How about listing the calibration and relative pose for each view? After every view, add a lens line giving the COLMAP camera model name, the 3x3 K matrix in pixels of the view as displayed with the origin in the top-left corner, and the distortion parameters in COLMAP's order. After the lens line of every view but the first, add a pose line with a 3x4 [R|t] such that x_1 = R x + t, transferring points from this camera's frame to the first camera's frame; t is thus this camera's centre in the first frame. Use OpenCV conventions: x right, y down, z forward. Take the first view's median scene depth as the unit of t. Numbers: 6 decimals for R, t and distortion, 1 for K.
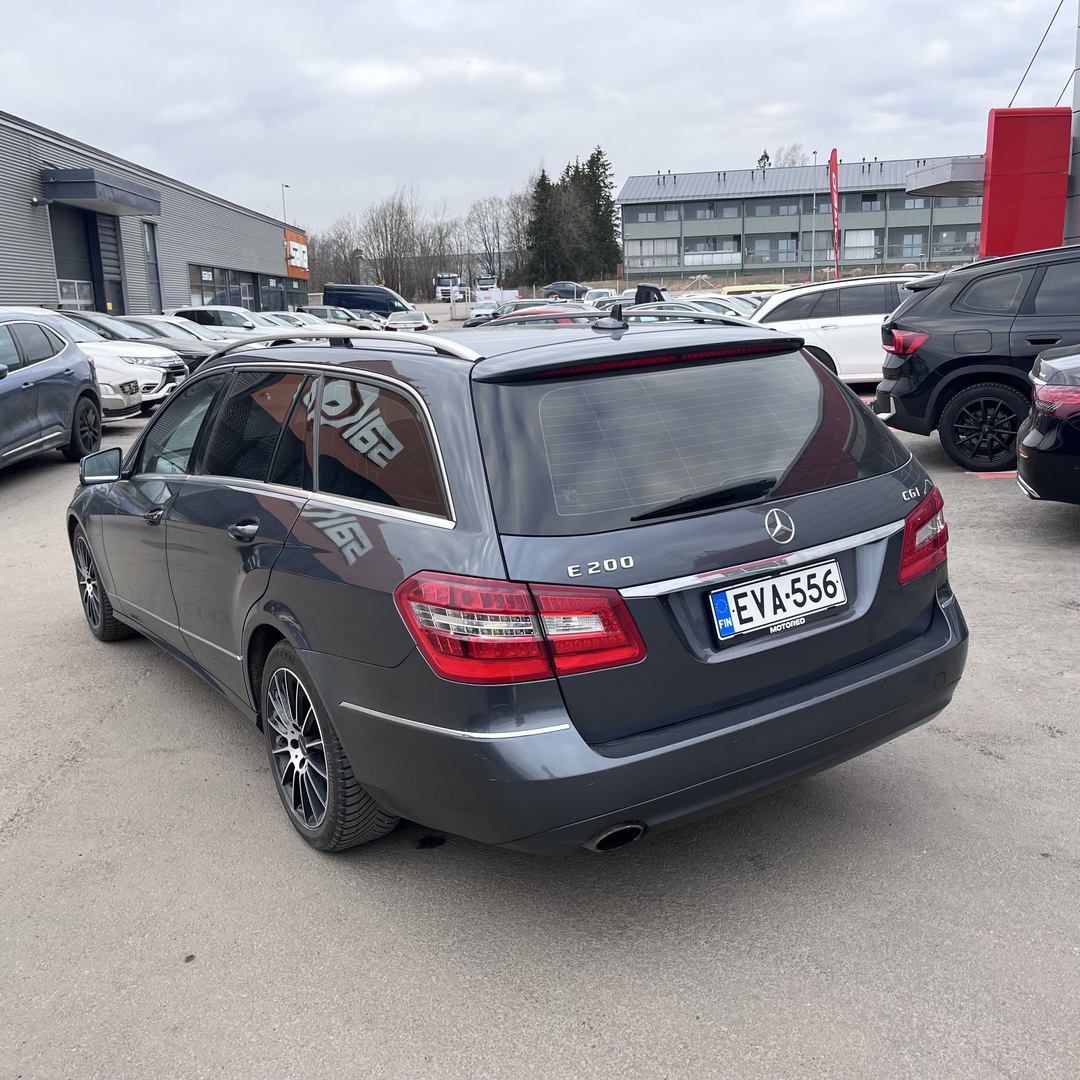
lens RADIAL K [[1088.8, 0, 540.0], [0, 1088.8, 540.0], [0, 0, 1]] dist [0.051093, -0.025217]
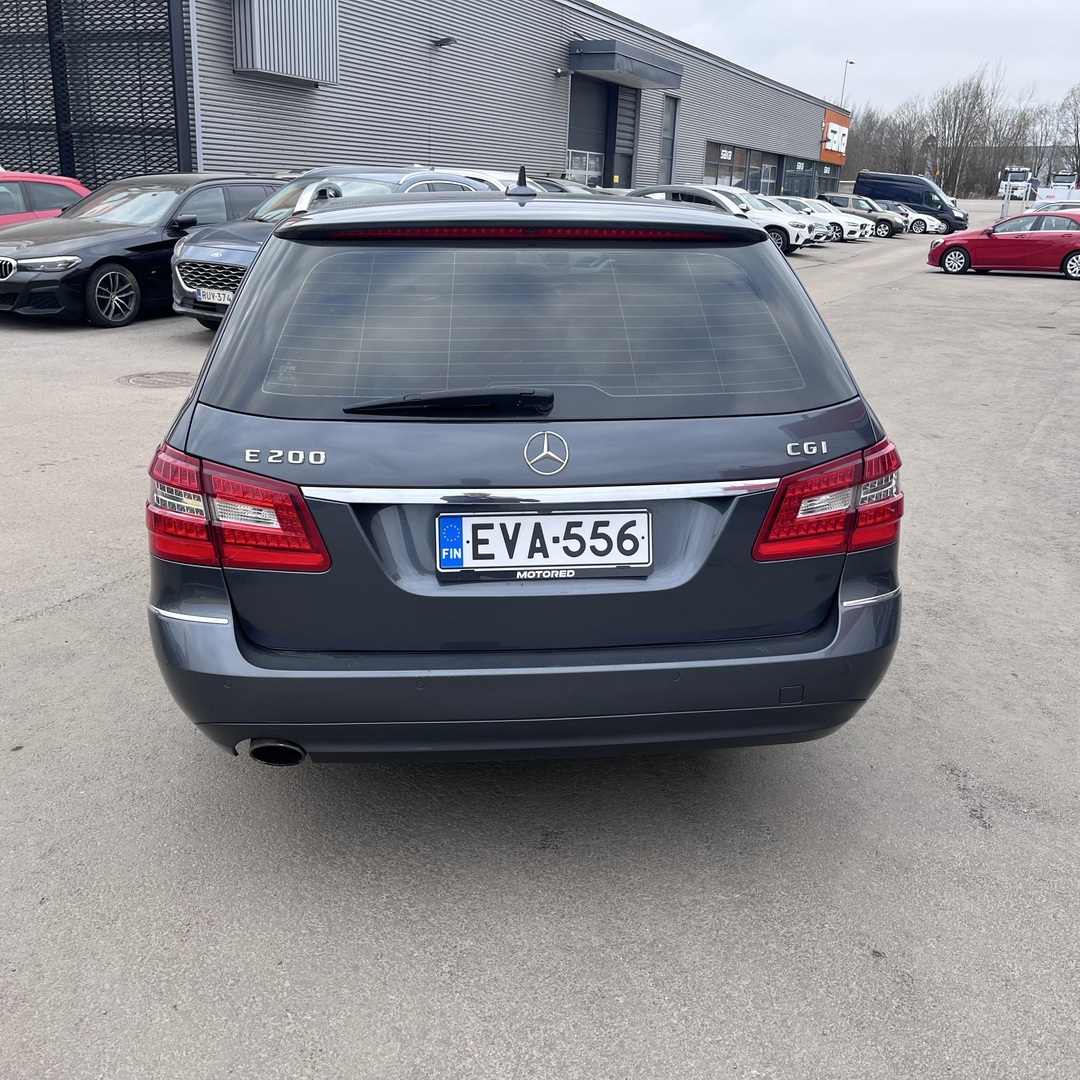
lens RADIAL K [[1088.8, 0, 540.0], [0, 1088.8, 540.0], [0, 0, 1]] dist [0.051093, -0.025217]
pose [[0.882255, 0.207738, -0.422458, 0.553975], [-0.166393, 0.977054, 0.132962, -0.054761], [0.440386, -0.047013, 0.896577, 0.257663]]
